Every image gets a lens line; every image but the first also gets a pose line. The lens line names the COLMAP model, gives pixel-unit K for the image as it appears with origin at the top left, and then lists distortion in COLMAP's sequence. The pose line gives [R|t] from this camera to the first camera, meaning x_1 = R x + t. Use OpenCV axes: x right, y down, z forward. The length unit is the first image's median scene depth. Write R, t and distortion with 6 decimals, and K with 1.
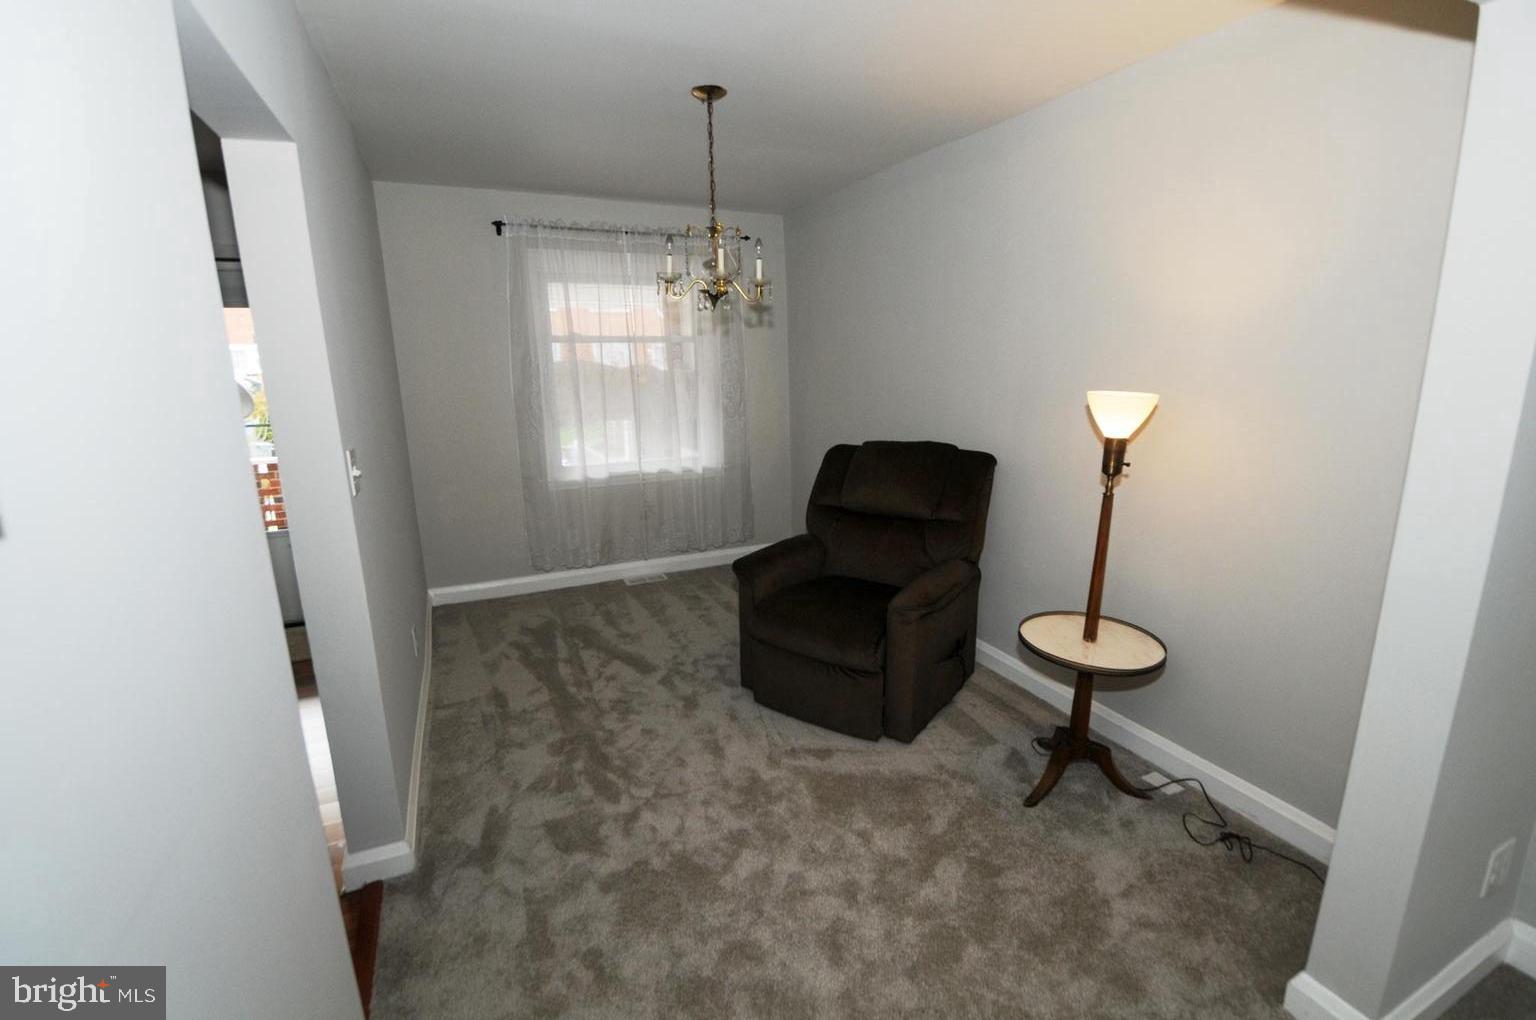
lens RADIAL K [[677.2, 0, 771.8], [0, 677.2, 512.3], [0, 0, 1]] dist [0.003622, -0.016421]
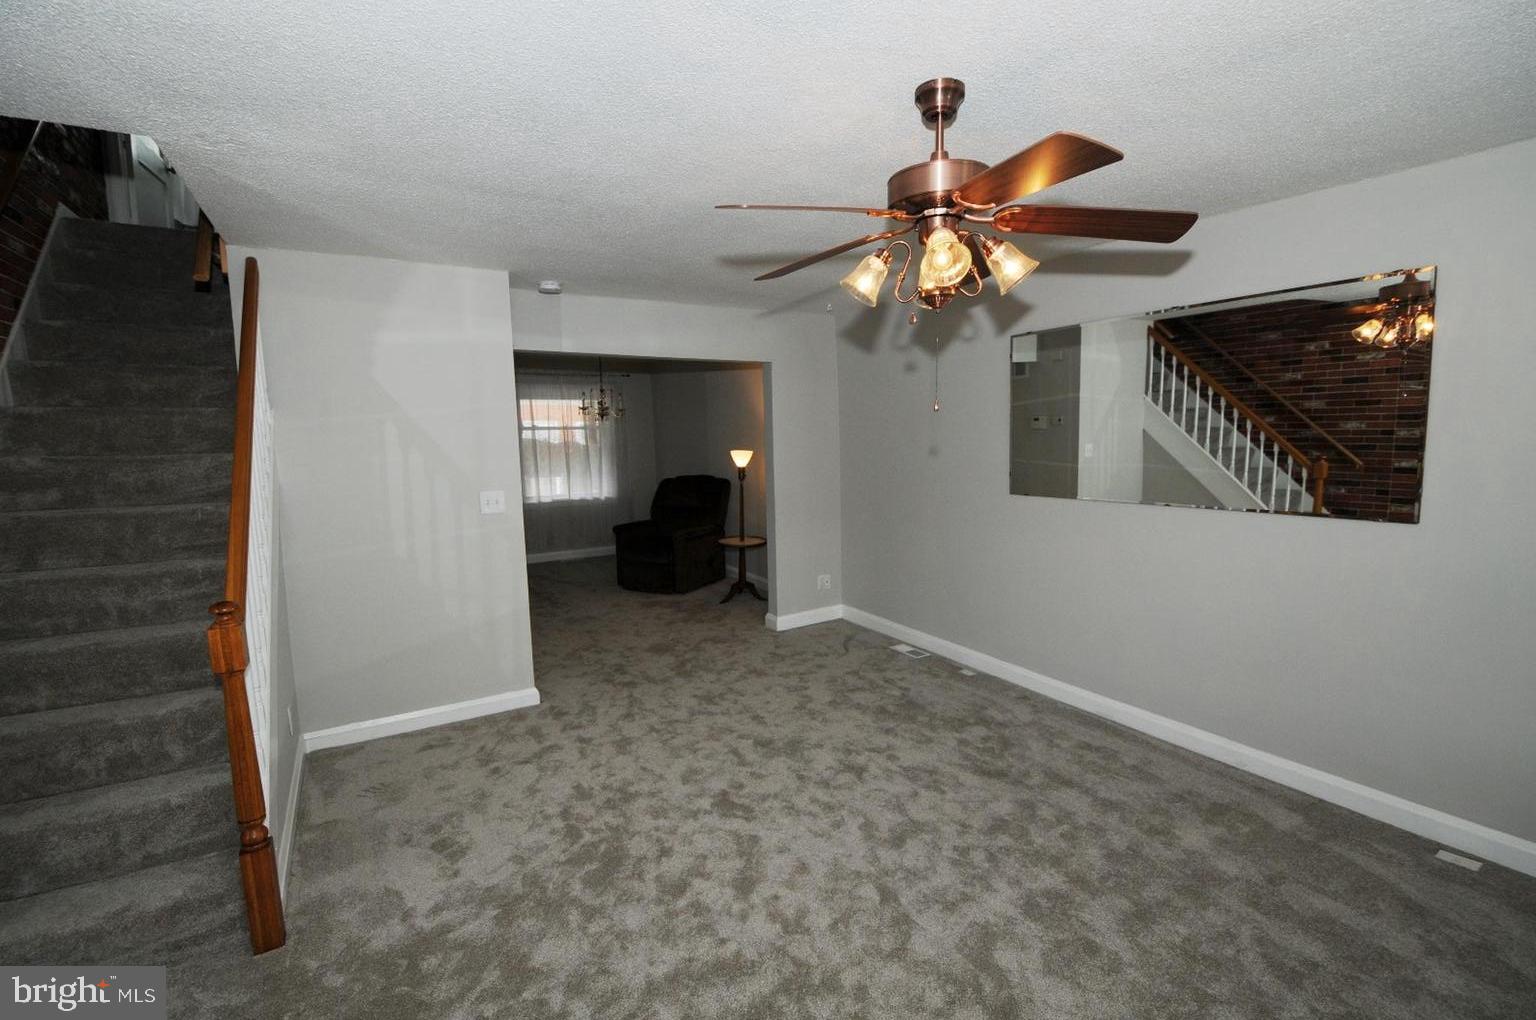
lens RADIAL K [[677.2, 0, 771.8], [0, 677.2, 512.3], [0, 0, 1]] dist [0.003622, -0.016421]
pose [[0.993859, -0.011303, 0.110076, 0.151546], [0.023577, 0.993558, -0.110846, 0.197486], [-0.108114, 0.112761, 0.987723, -0.890441]]
